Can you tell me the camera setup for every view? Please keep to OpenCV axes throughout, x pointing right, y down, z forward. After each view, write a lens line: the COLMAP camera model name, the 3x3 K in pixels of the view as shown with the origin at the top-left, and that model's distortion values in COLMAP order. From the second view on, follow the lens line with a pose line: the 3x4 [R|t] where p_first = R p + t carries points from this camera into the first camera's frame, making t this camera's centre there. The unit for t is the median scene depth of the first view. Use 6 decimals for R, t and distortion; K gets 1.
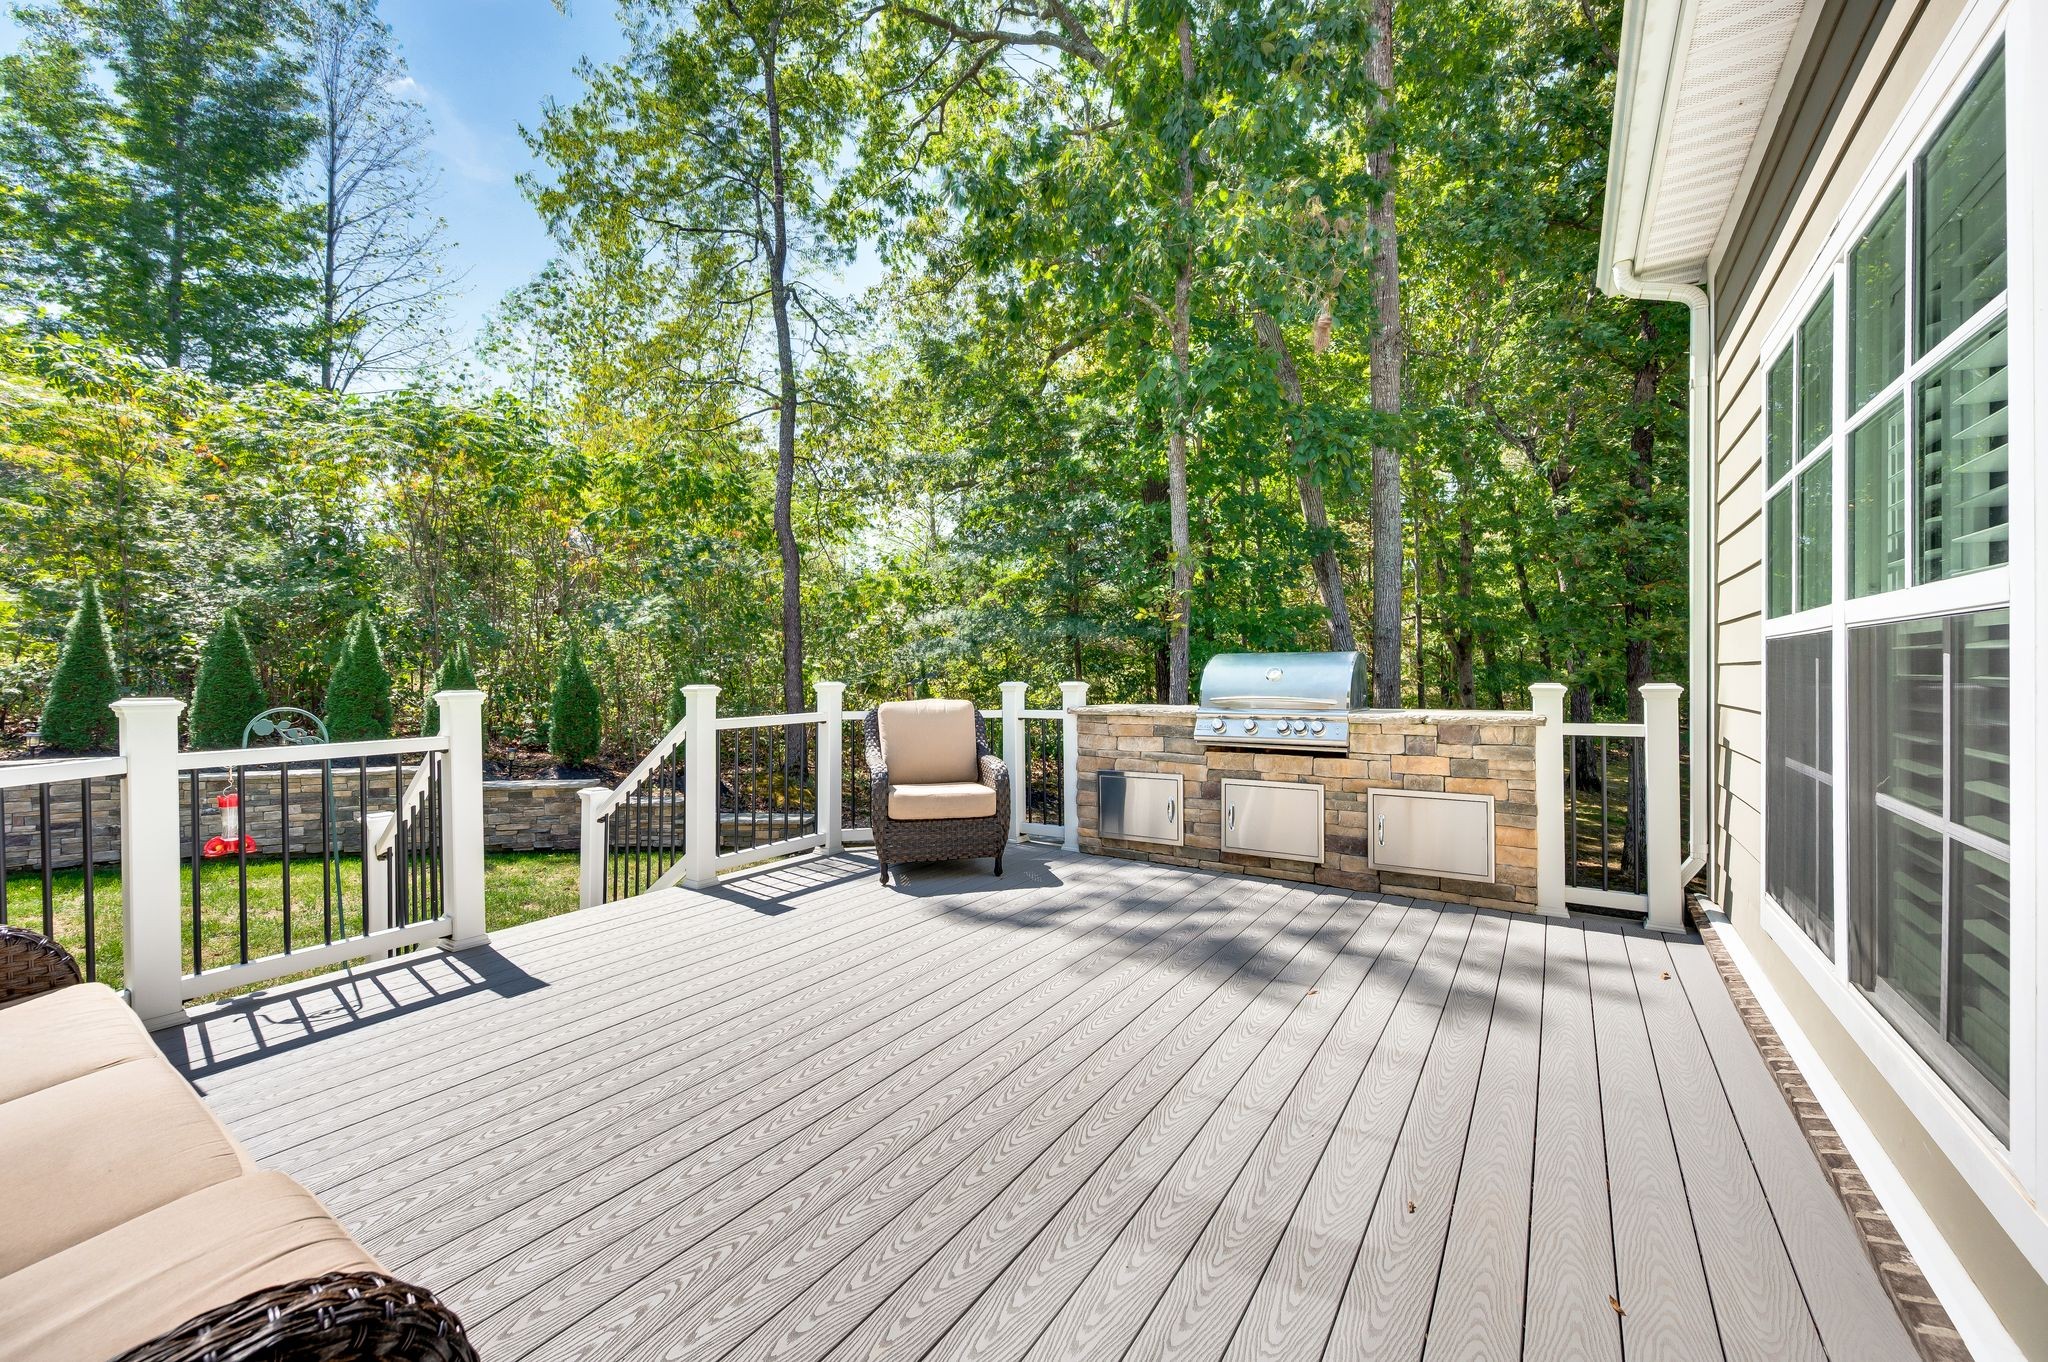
lens RADIAL K [[815.3, 0, 1009.0], [0, 815.3, 677.7], [0, 0, 1]] dist [-0.000970, -0.001261]
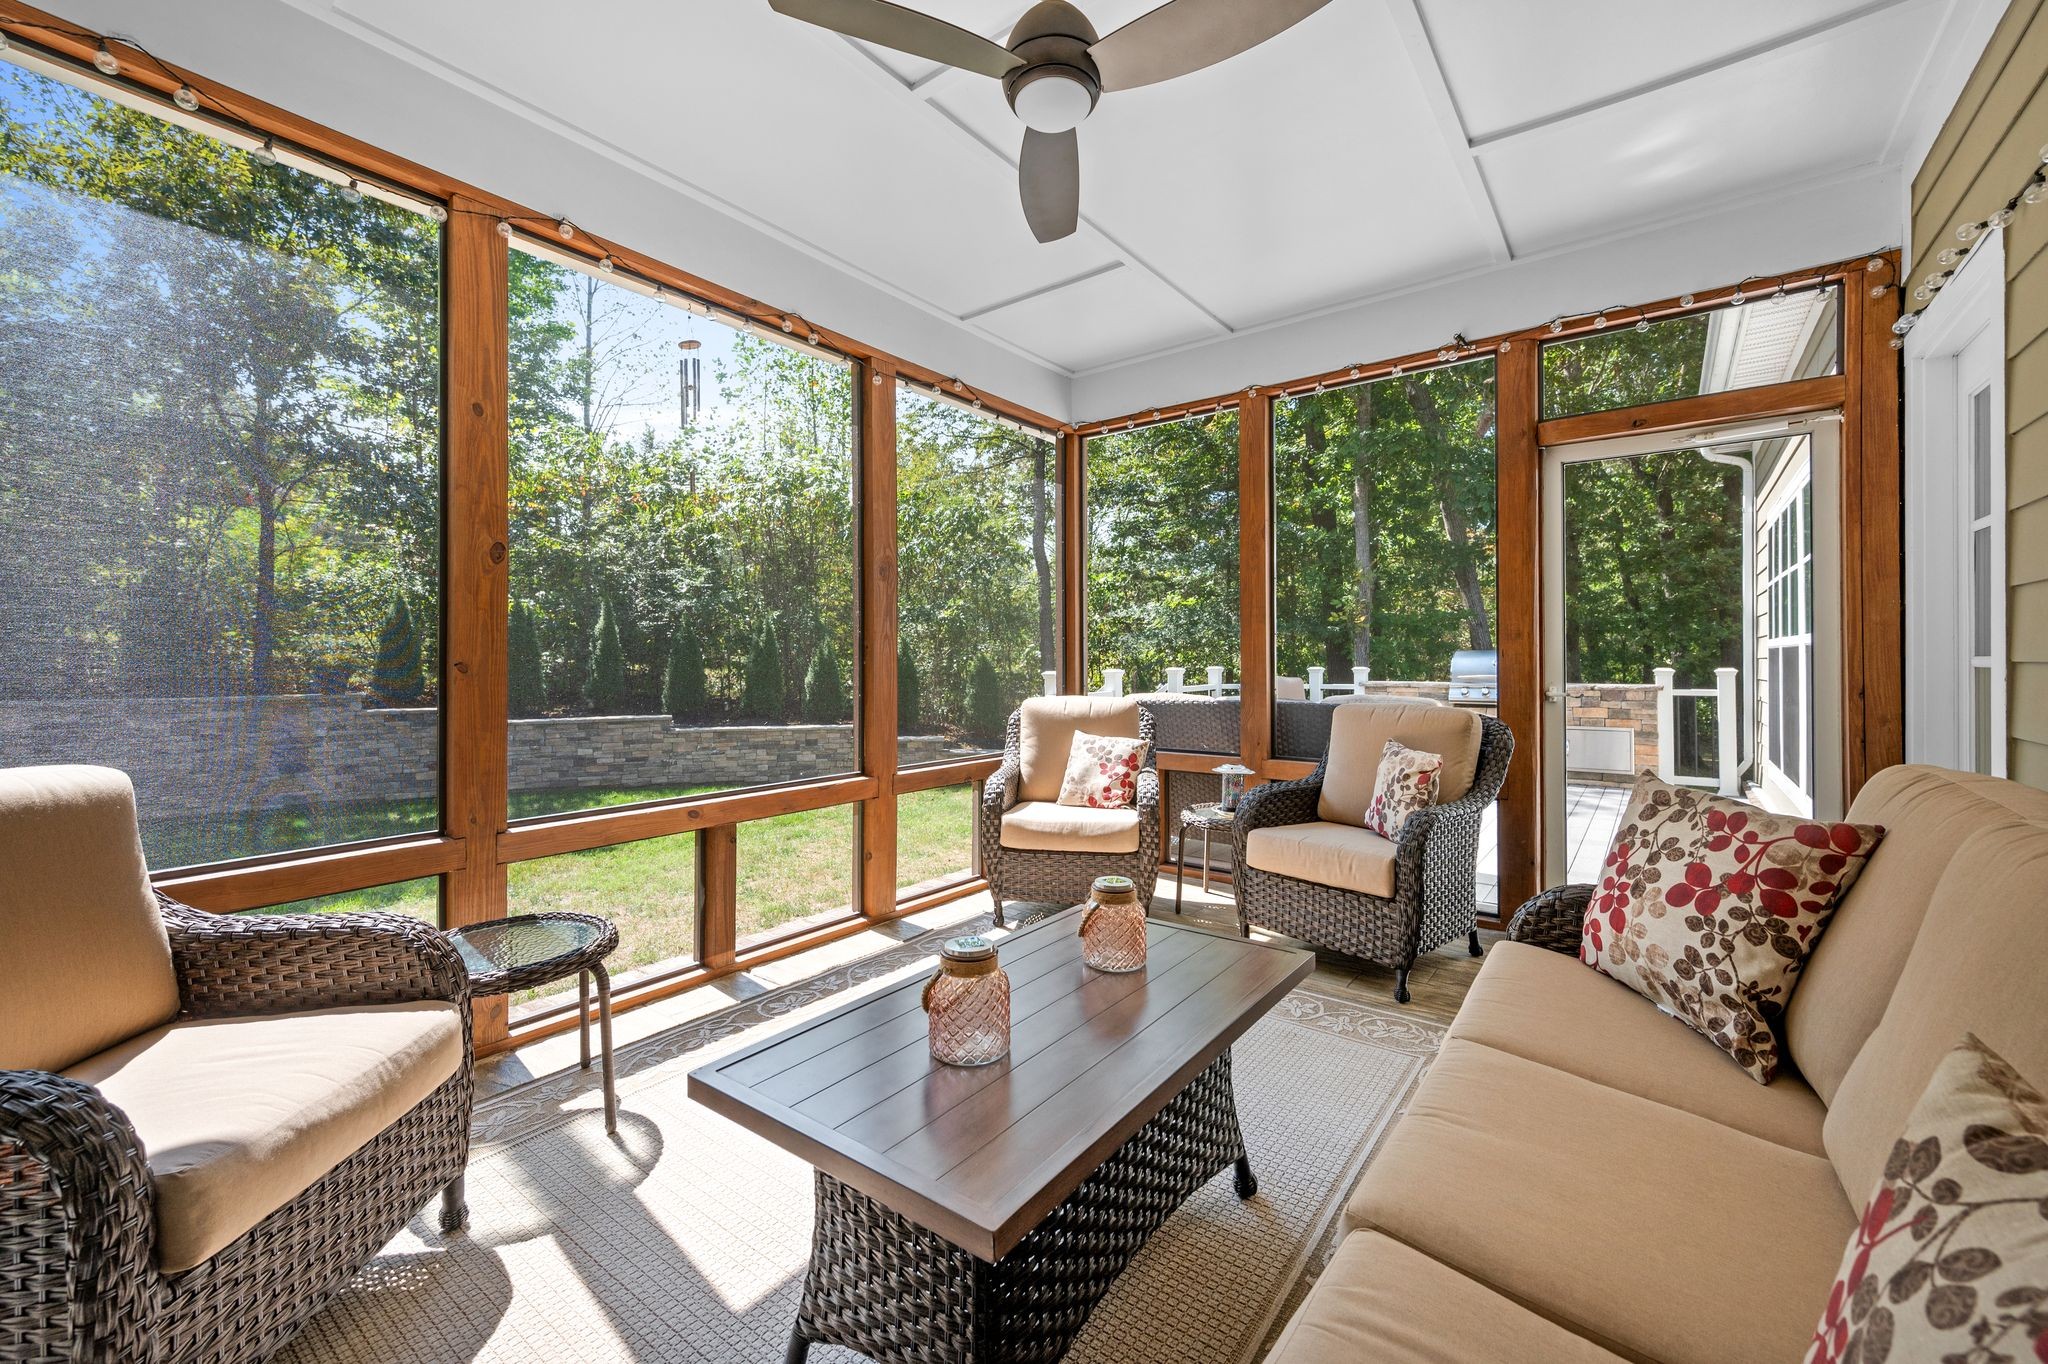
lens RADIAL K [[815.3, 0, 1025.9], [0, 815.3, 662.1], [0, 0, 1]] dist [-0.000970, -0.001261]
pose [[0.997839, 0.003092, -0.065633, -0.630740], [-0.003334, 0.999988, -0.003577, 0.004335], [0.065621, 0.003788, 0.997837, -0.894663]]
